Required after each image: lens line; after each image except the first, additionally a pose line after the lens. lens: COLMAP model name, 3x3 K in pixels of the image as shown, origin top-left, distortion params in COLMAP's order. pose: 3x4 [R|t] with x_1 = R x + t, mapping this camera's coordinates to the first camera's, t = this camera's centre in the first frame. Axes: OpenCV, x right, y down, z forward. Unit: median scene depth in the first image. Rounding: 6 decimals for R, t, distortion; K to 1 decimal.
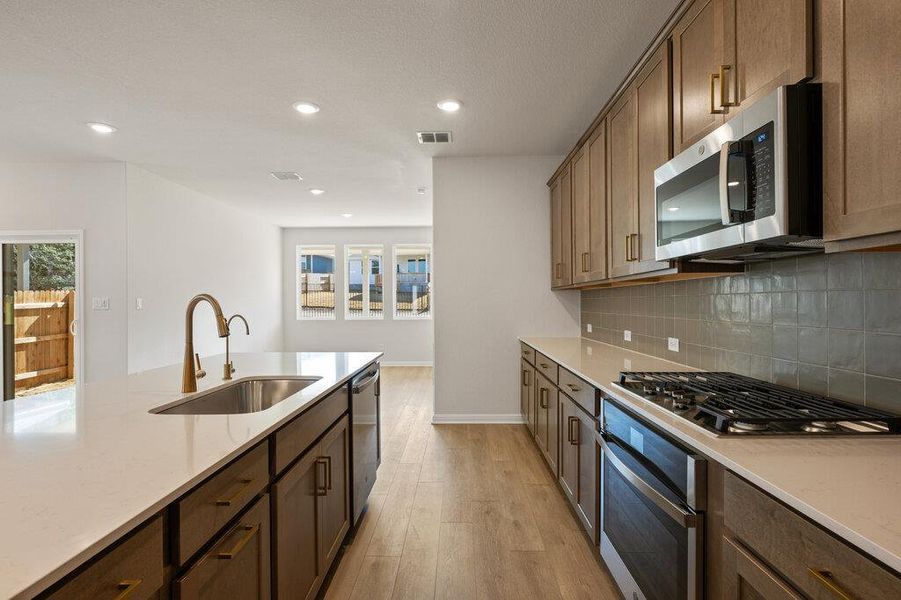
lens RADIAL K [[432.5, 0, 449.6], [0, 432.5, 300.3], [0, 0, 1]] dist [-0.004272, -0.000439]
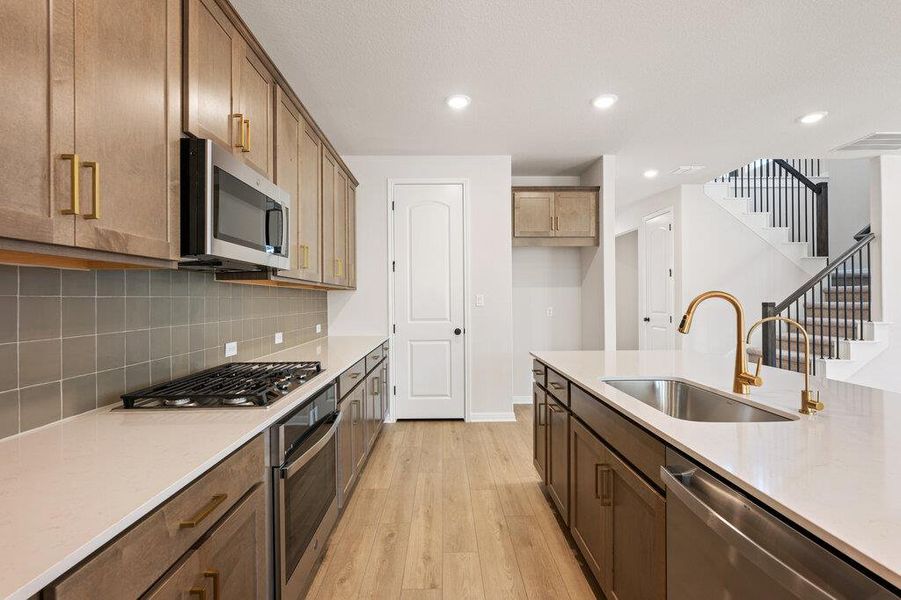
lens RADIAL K [[412.2, 0, 449.5], [0, 412.2, 298.0], [0, 0, 1]] dist [-0.002753, 0.000791]
pose [[-0.999209, 0.013416, -0.037442, 0.027487], [0.013778, 0.999861, -0.009432, 0.000577], [0.037310, -0.009940, -0.999254, 0.737372]]
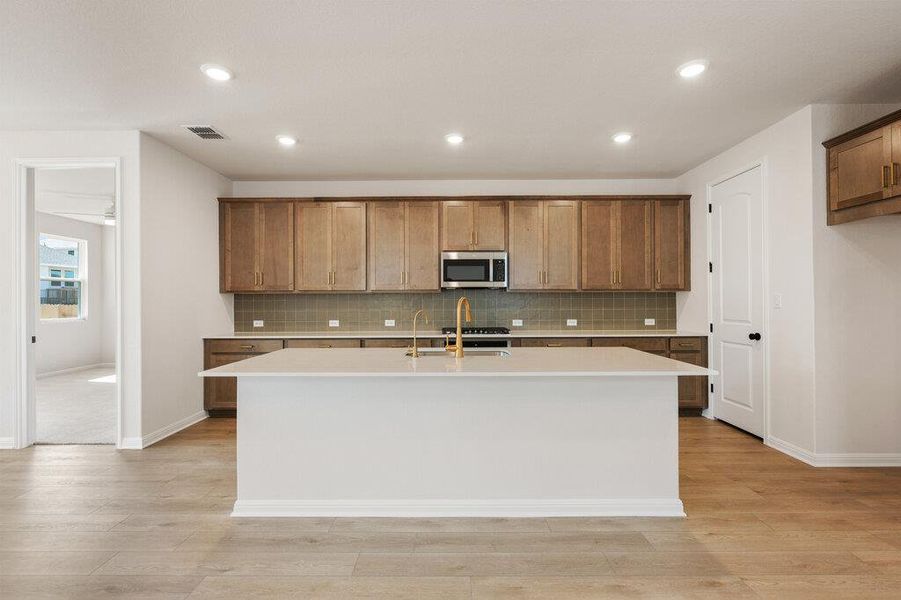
lens RADIAL K [[412.2, 0, 447.6], [0, 412.2, 297.9], [0, 0, 1]] dist [-0.002753, 0.000791]
pose [[-0.014753, 0.014099, 0.999792, -0.844503], [-0.001101, 0.999900, -0.014116, 0.004177], [-0.999891, -0.001309, -0.014736, 0.418276]]
